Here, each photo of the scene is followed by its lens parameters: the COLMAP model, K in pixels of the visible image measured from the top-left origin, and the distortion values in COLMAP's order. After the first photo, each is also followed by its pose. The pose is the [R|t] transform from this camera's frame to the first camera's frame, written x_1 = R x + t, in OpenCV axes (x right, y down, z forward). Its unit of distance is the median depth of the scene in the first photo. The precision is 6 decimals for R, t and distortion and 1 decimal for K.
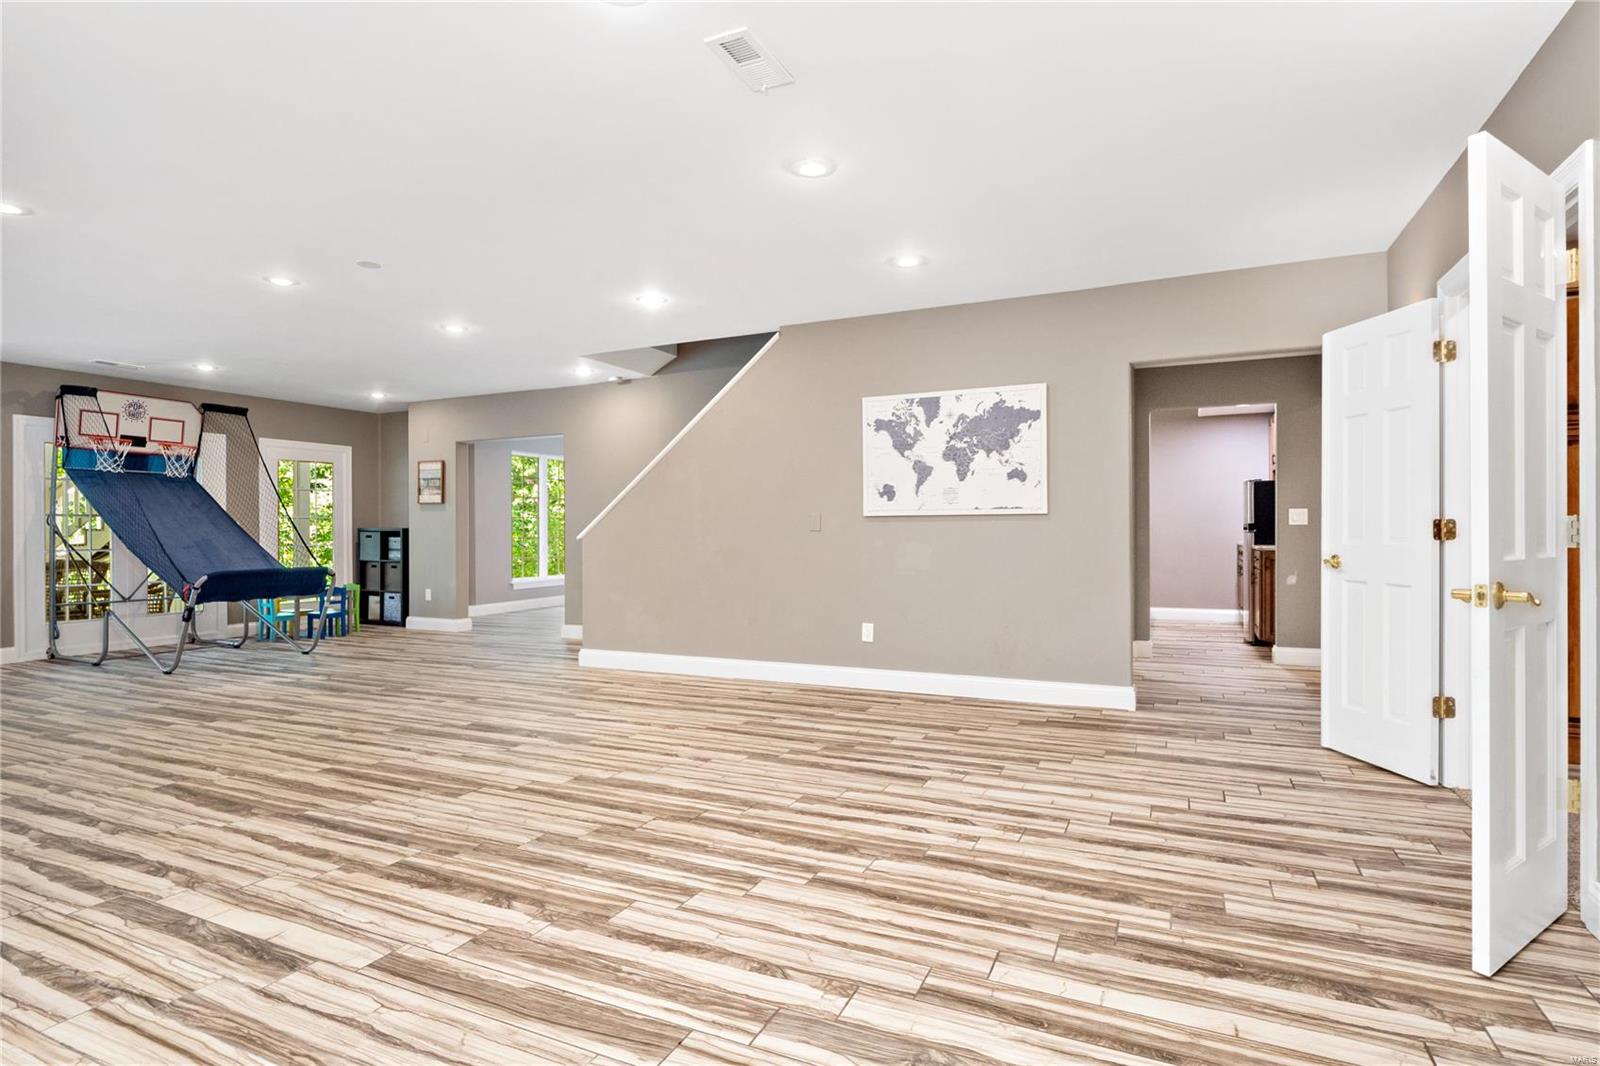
lens RADIAL K [[816.2, 0, 800.0], [0, 816.2, 533.0], [0, 0, 1]] dist [-0.002713, -0.000726]
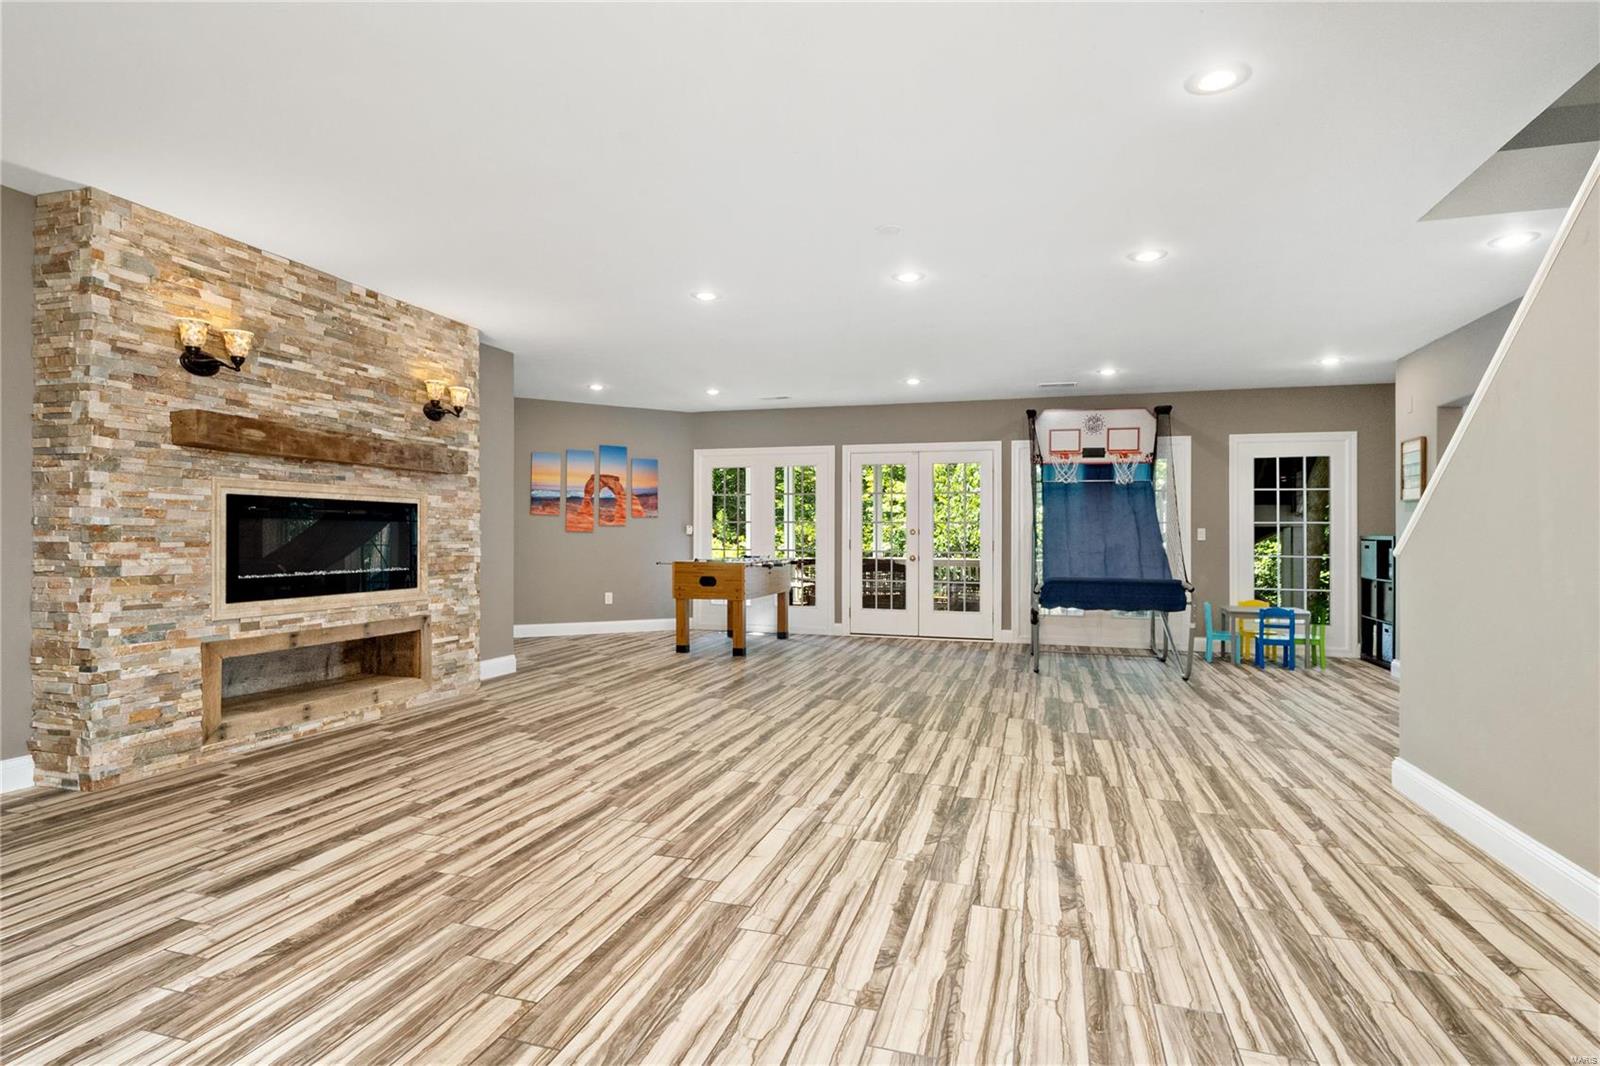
lens RADIAL K [[816.2, 0, 800.0], [0, 816.2, 533.0], [0, 0, 1]] dist [-0.002713, -0.000726]
pose [[0.139394, 0.002831, -0.990233, 0.452643], [-0.010210, 0.999947, 0.001421, -0.009310], [0.990184, 0.009912, 0.139416, 1.087758]]
